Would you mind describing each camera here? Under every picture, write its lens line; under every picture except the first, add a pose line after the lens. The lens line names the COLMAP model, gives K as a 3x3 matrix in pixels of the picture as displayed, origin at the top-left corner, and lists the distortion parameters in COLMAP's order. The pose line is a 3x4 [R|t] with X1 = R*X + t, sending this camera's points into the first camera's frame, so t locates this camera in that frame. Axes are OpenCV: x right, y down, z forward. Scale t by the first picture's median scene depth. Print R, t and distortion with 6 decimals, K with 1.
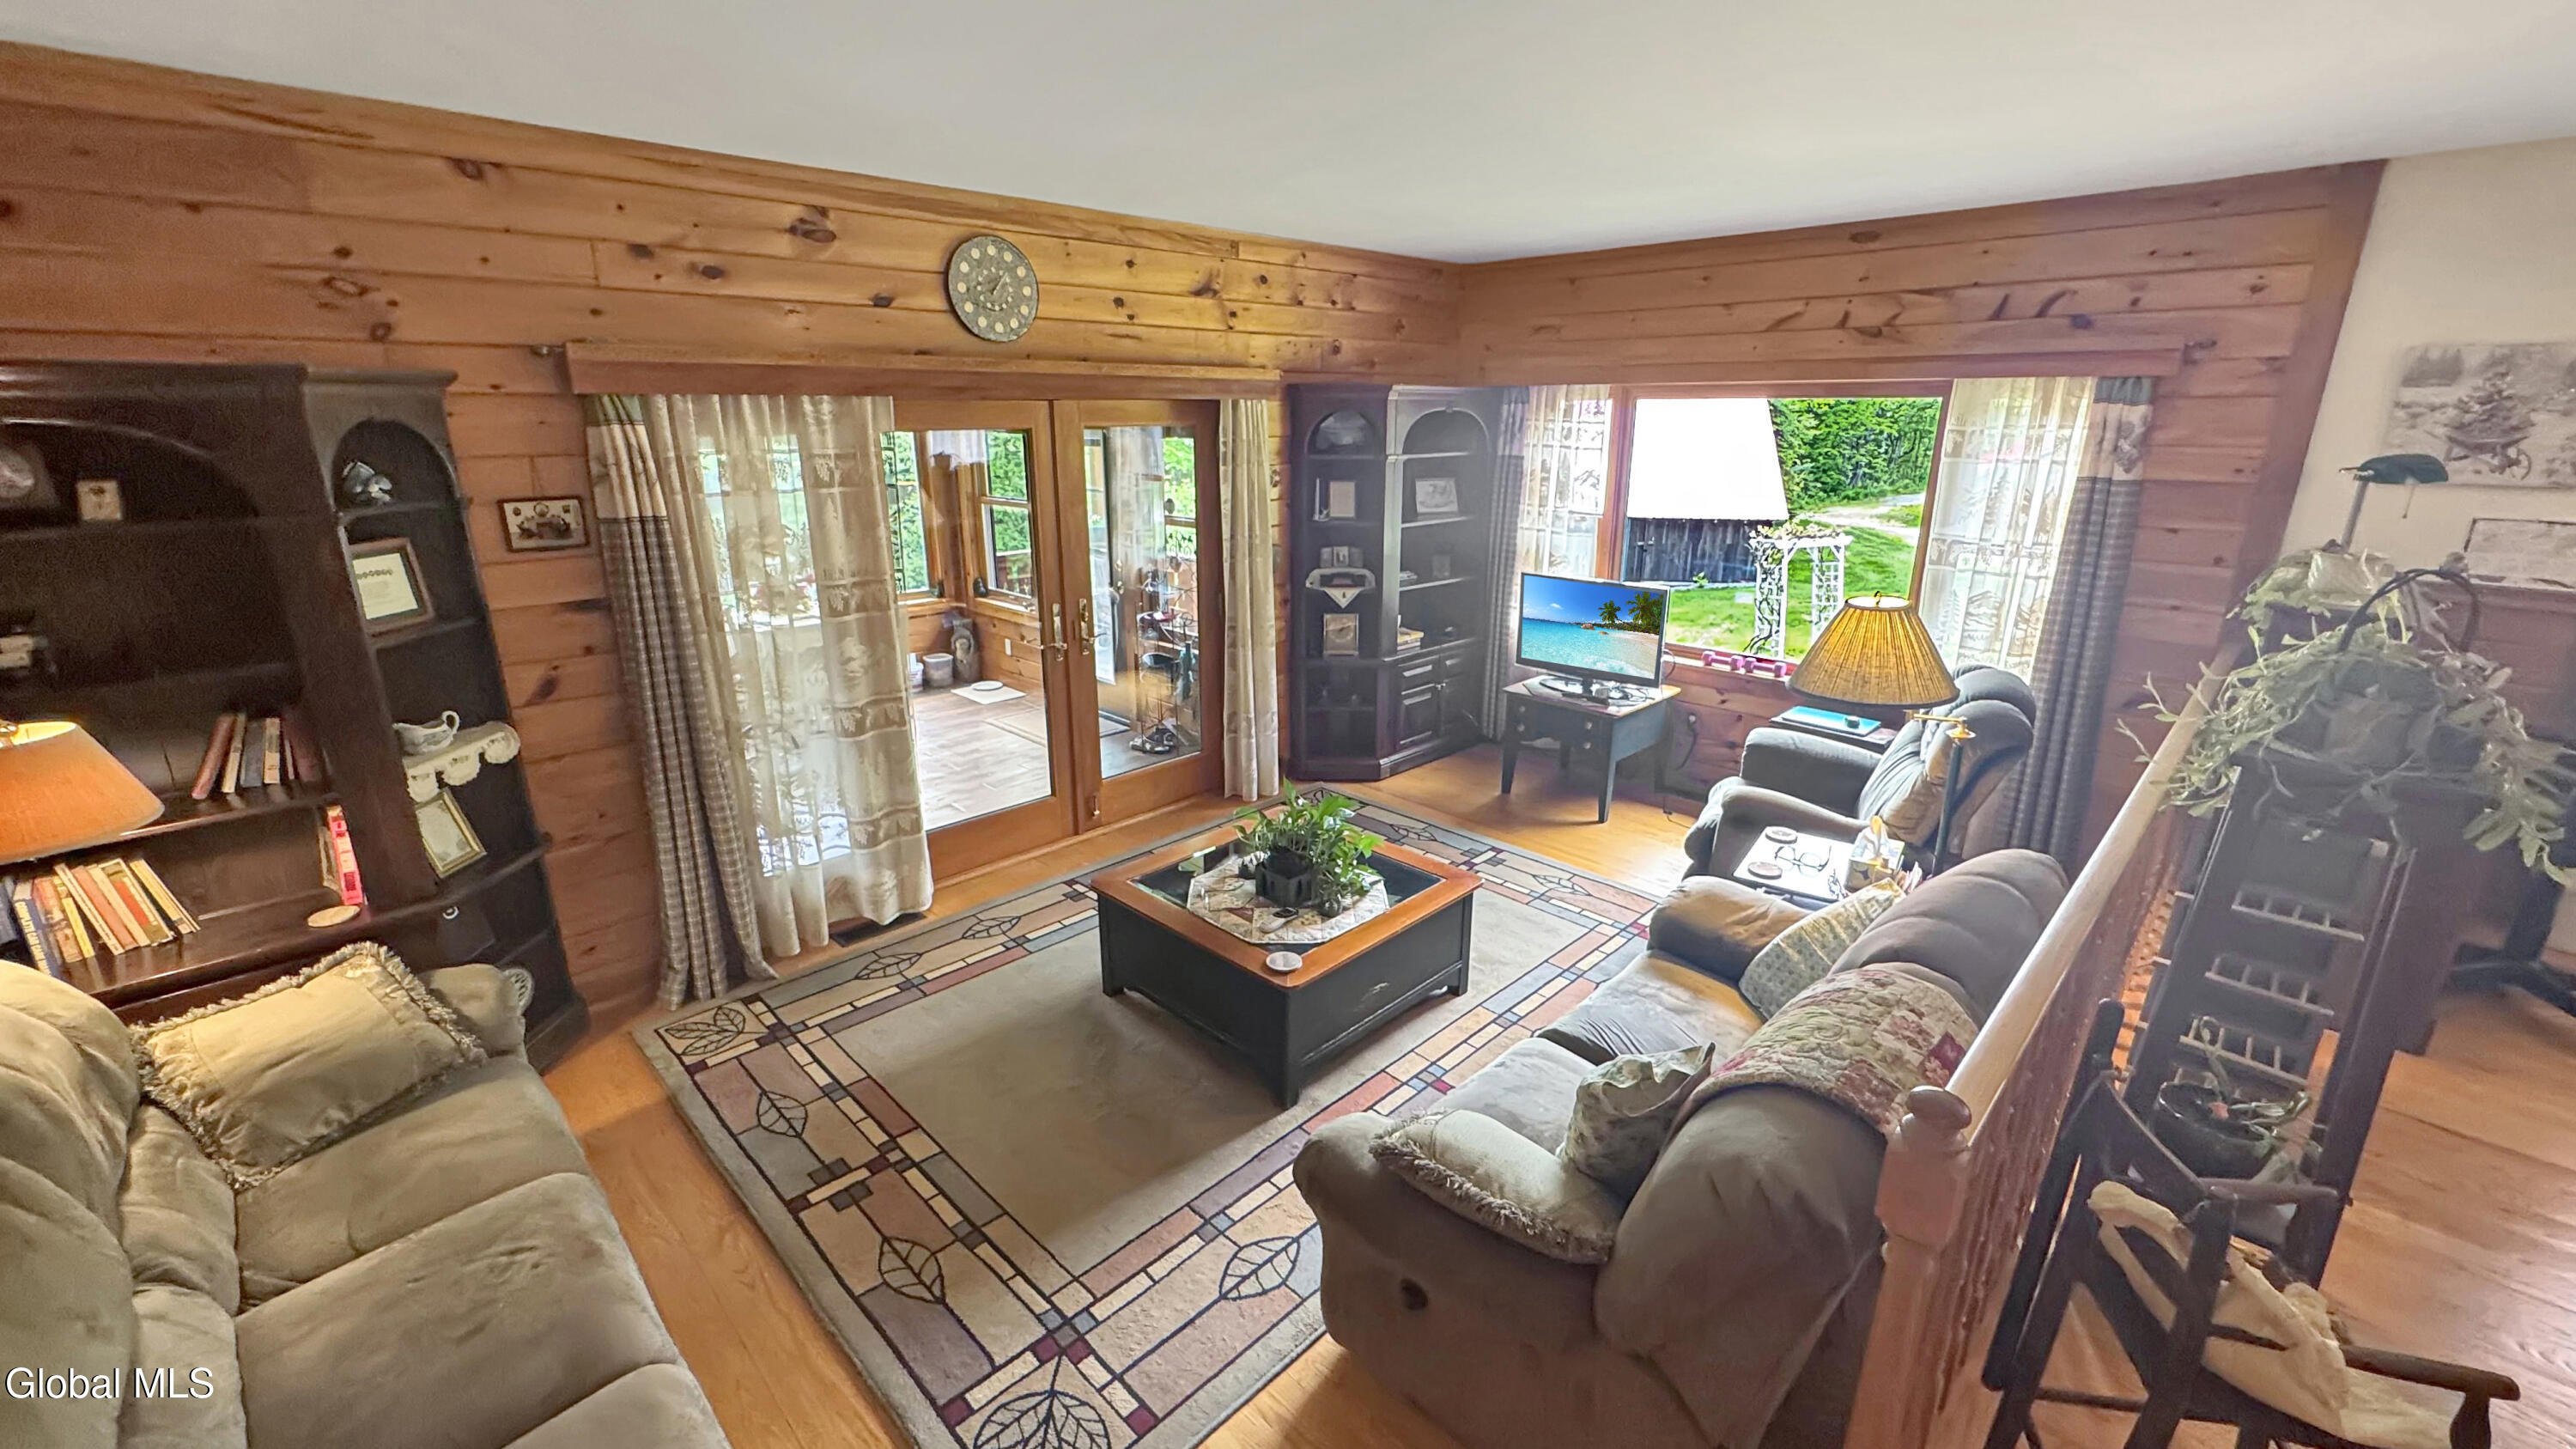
lens RADIAL K [[1042.0, 0, 1284.0], [0, 1042.0, 724.9], [0, 0, 1]] dist [-0.002476, 0.000207]
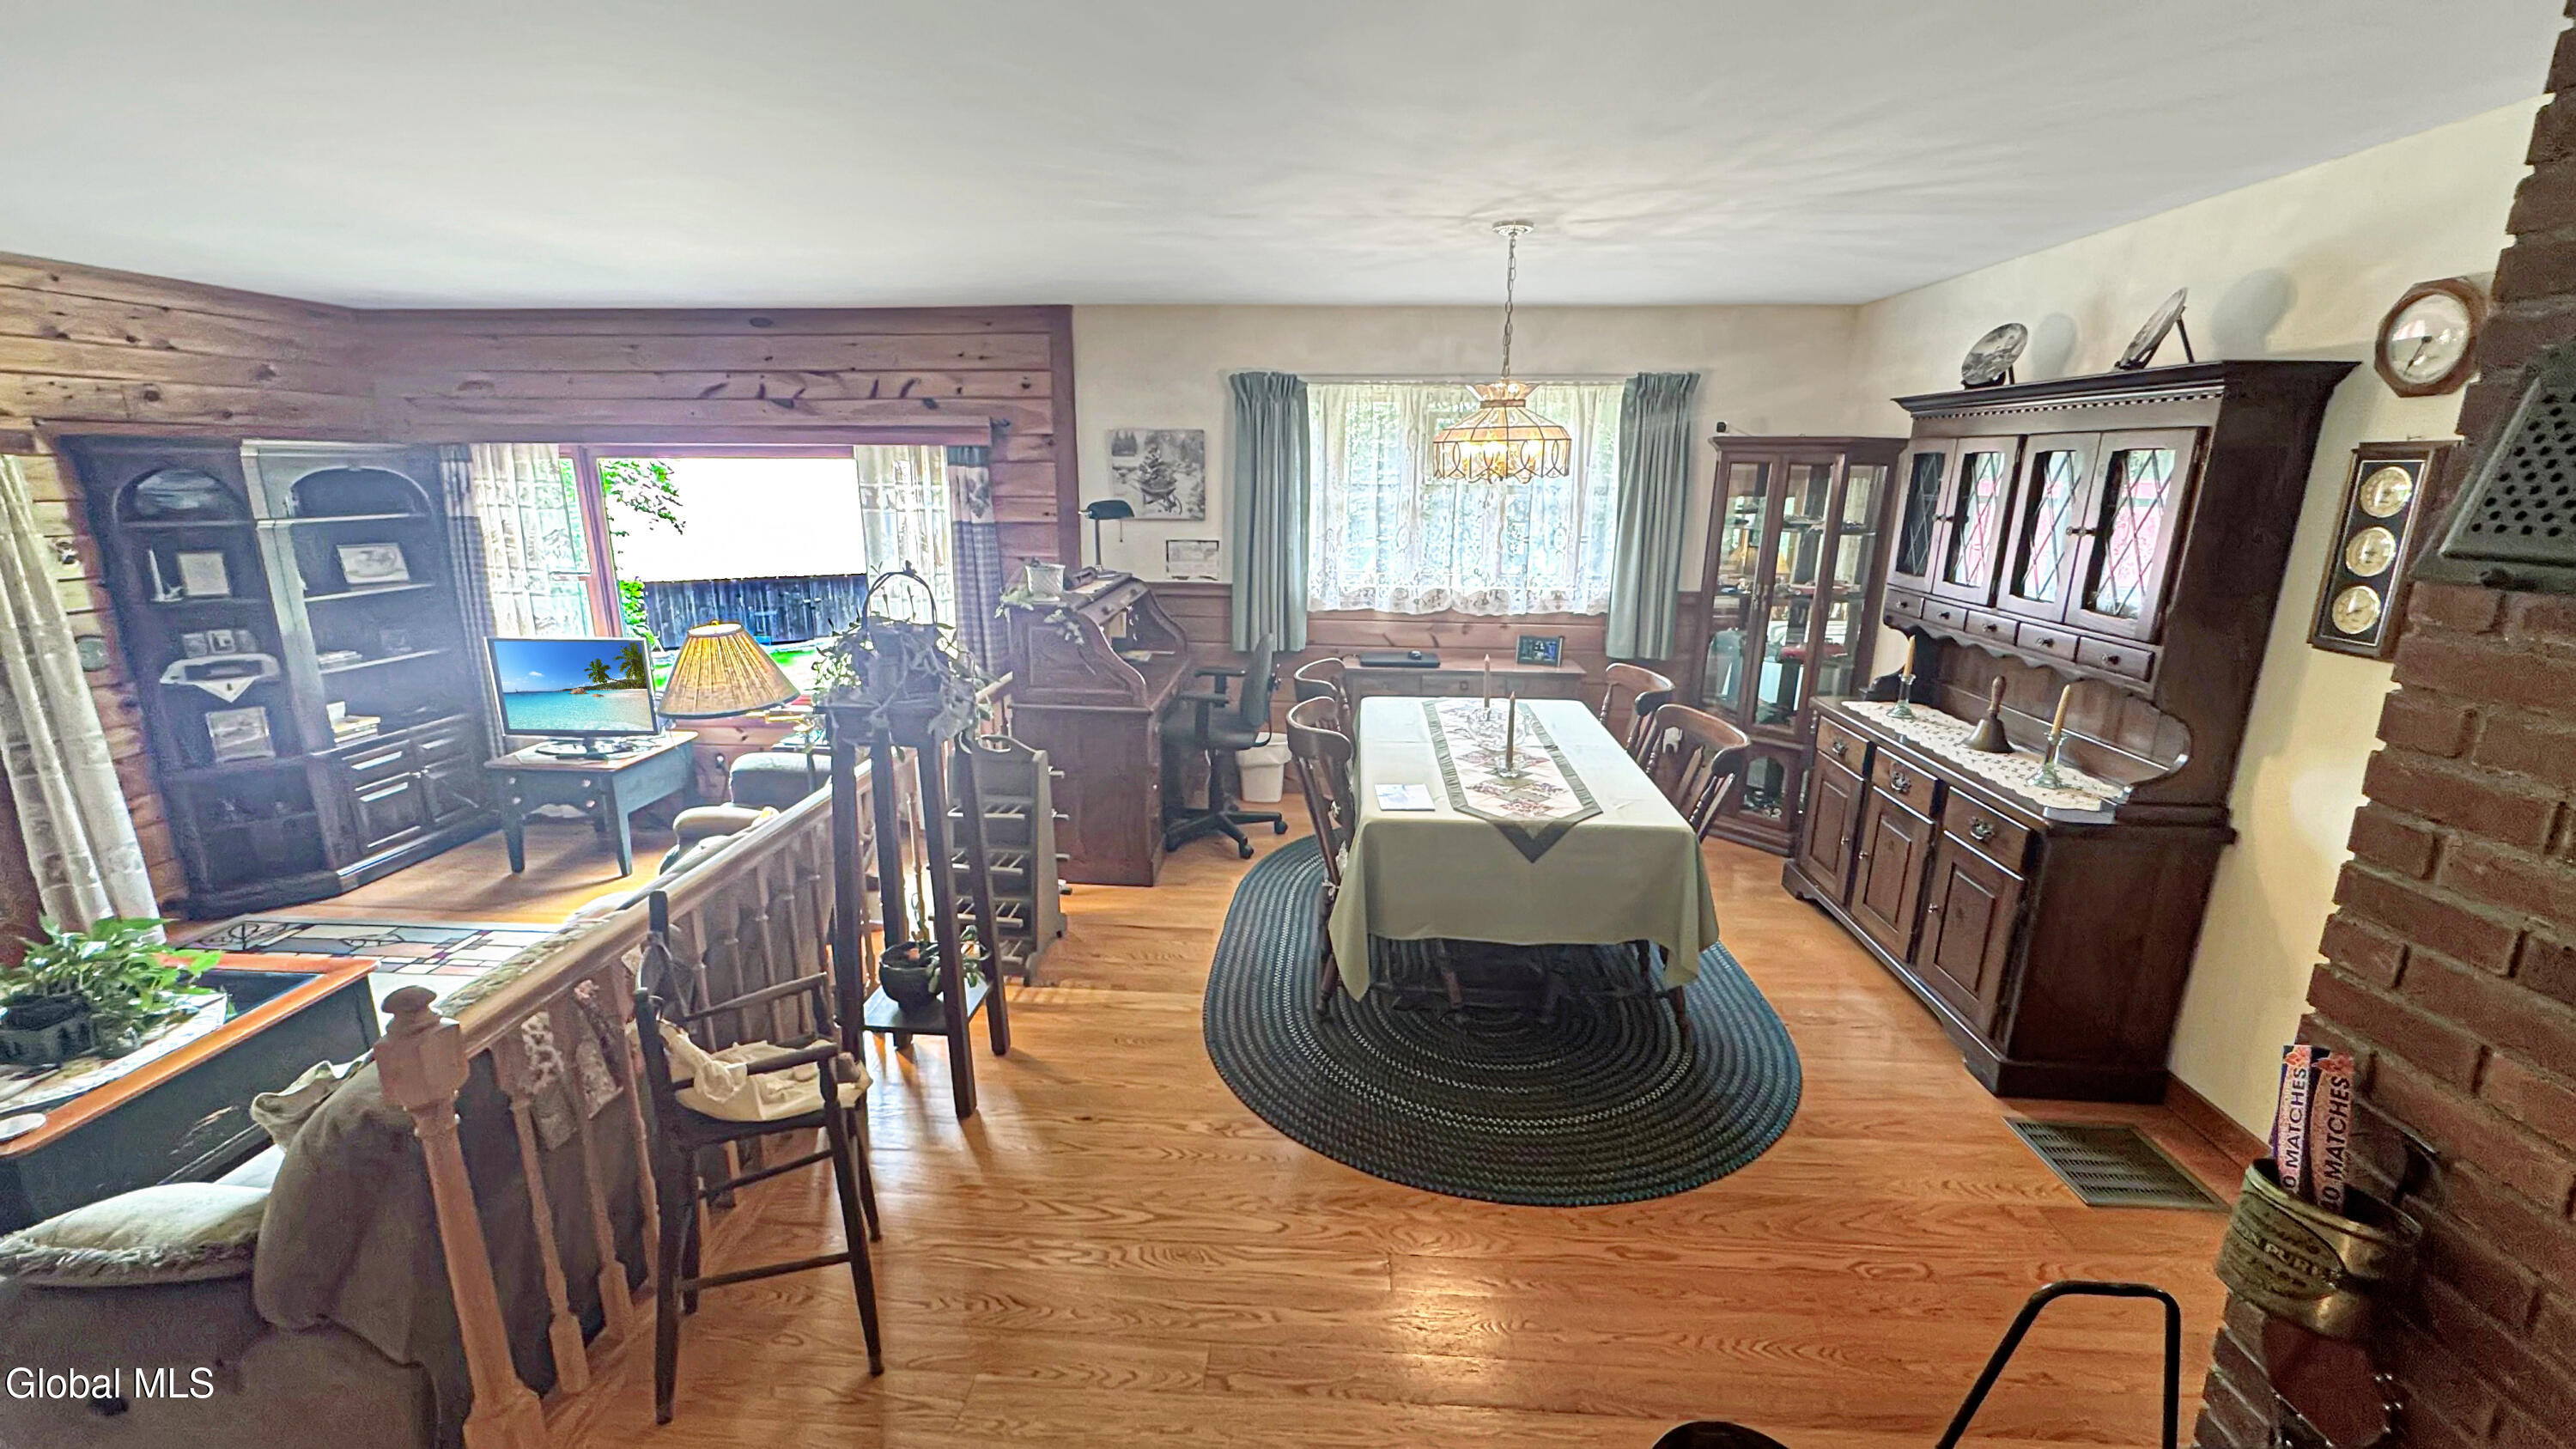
lens RADIAL K [[1042.0, 0, 1292.6], [0, 1042.0, 719.2], [0, 0, 1]] dist [-0.002476, 0.000207]
pose [[0.748445, -0.151935, 0.645559, 0.234864], [0.187637, 0.982144, 0.013610, 0.074167], [-0.636100, 0.110944, 0.763589, -0.262827]]
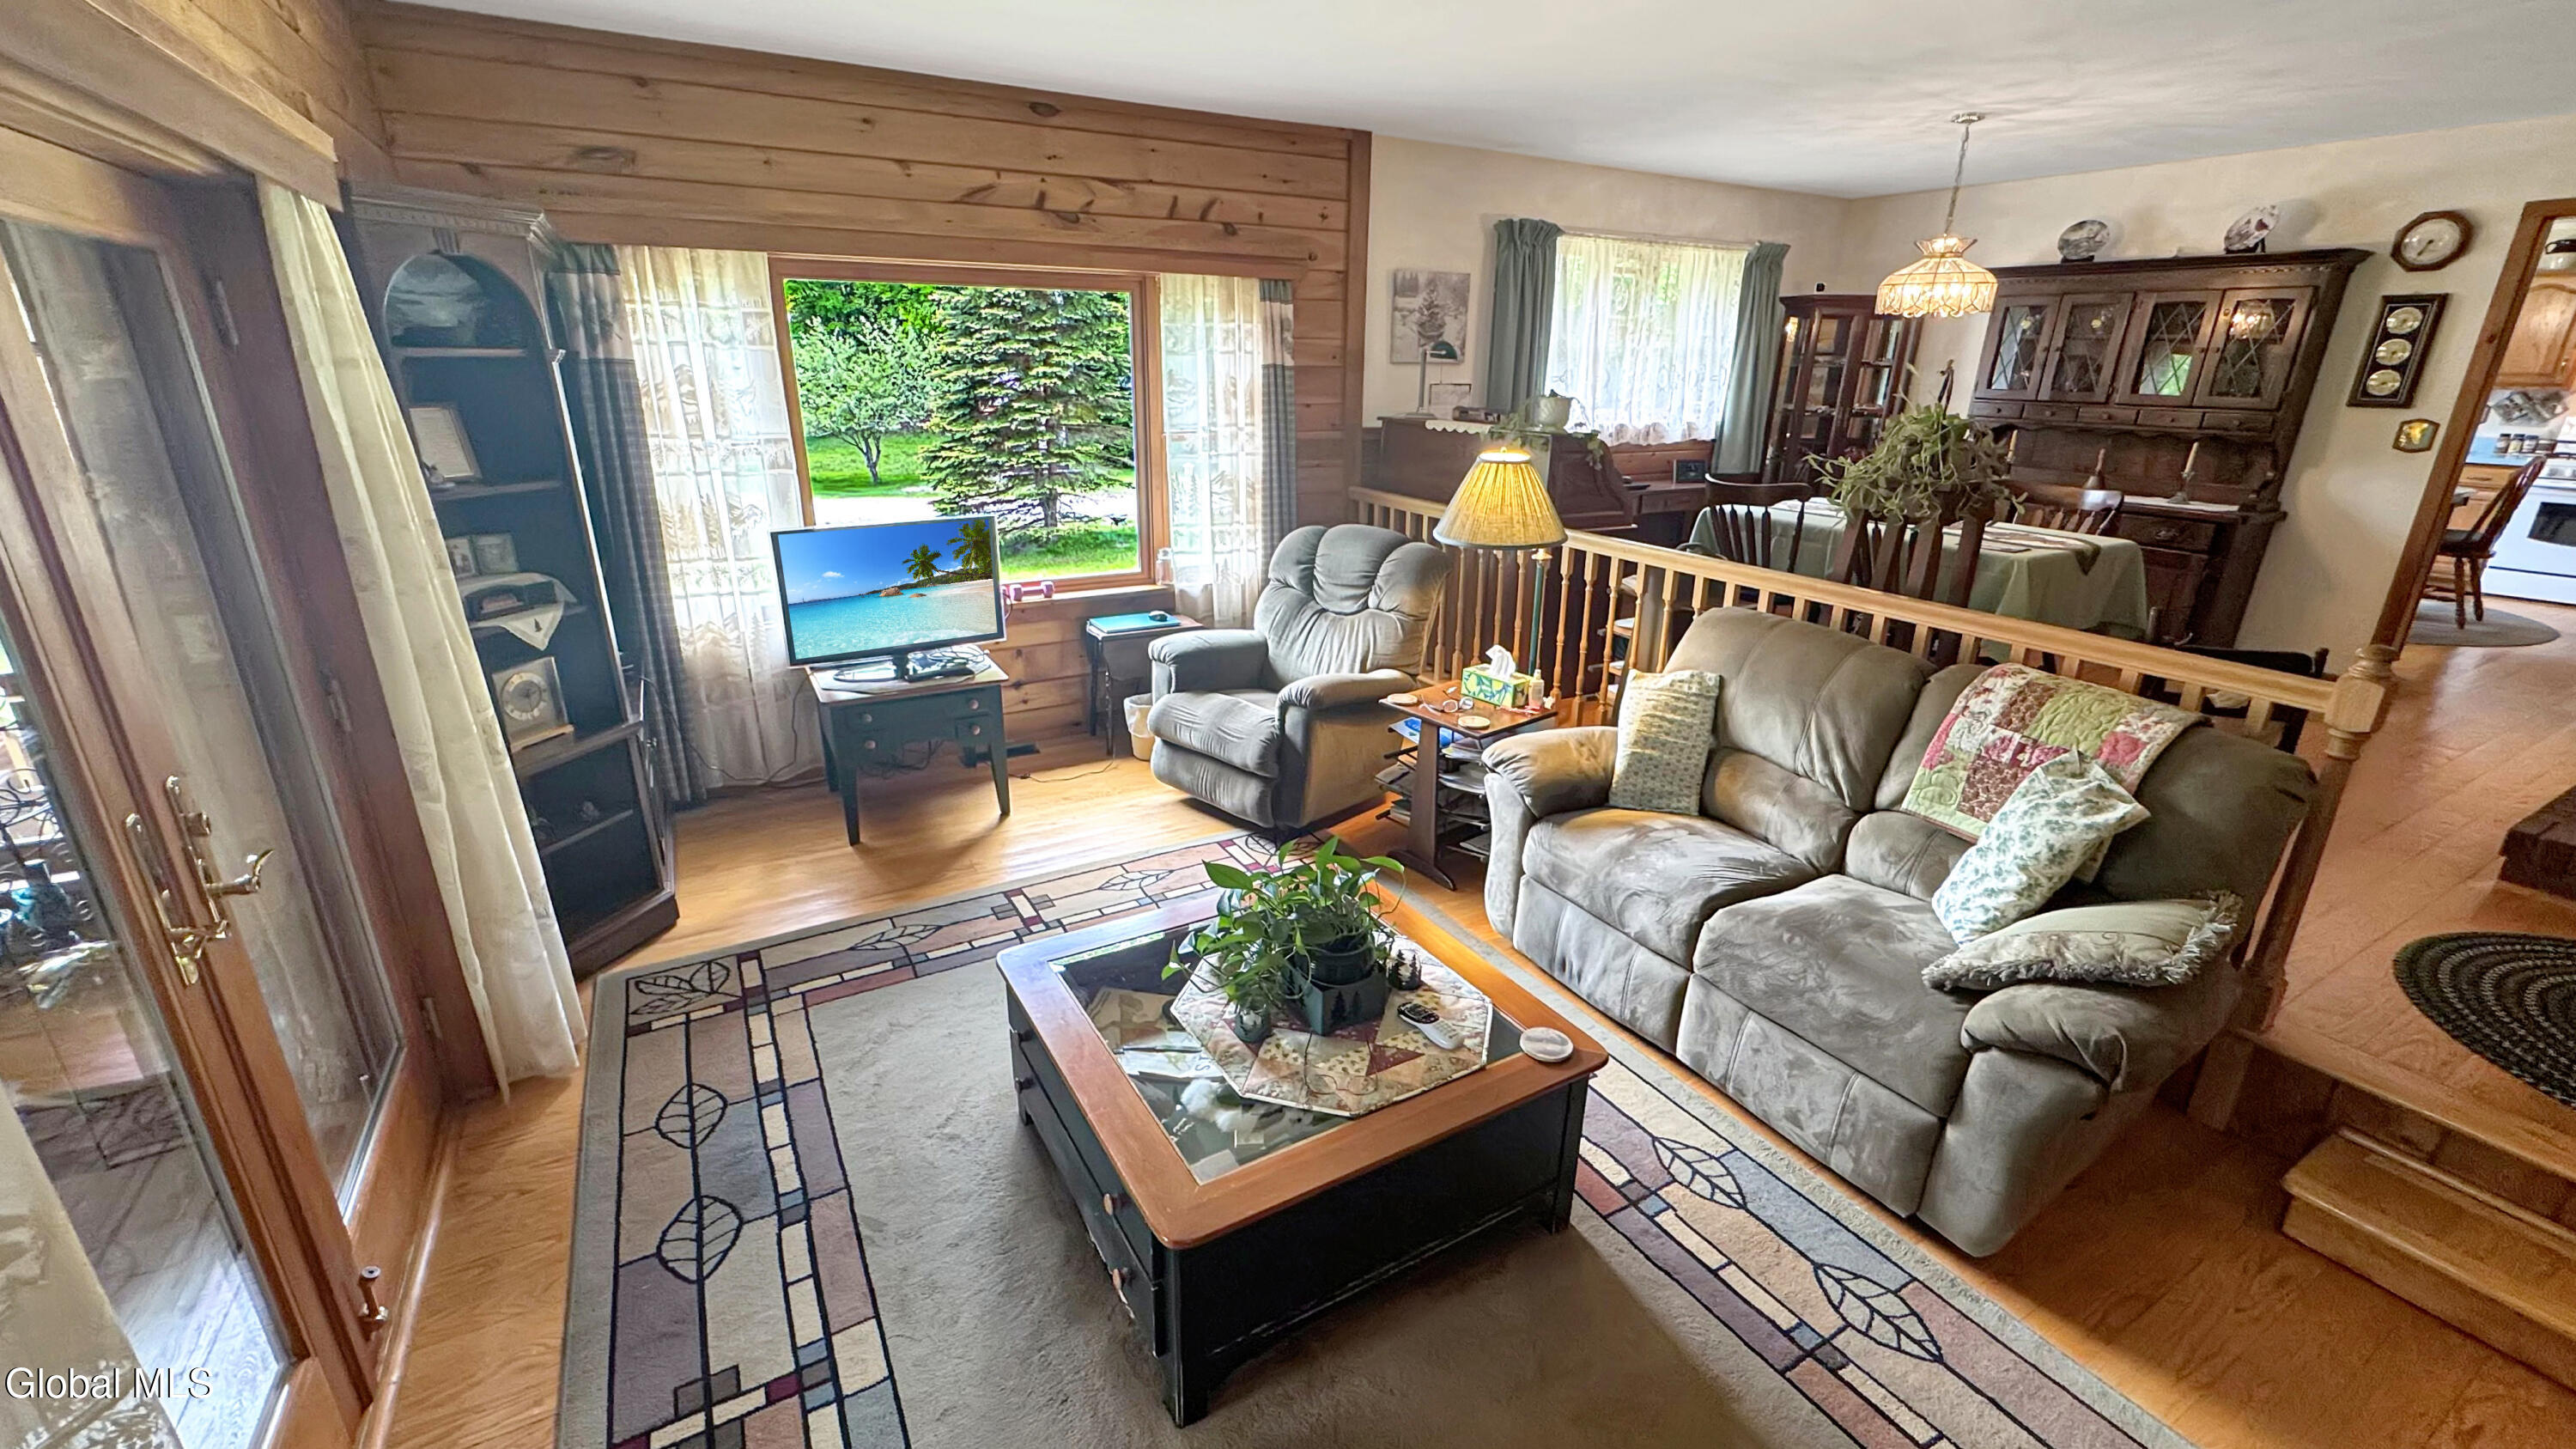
lens RADIAL K [[1042.0, 0, 1287.3], [0, 1042.0, 724.7], [0, 0, 1]] dist [-0.002476, 0.000207]
pose [[0.254940, -0.316193, 0.913798, -0.514465], [0.273040, 0.930107, 0.245661, -0.159001], [-0.927607, 0.186874, 0.323454, 0.753991]]
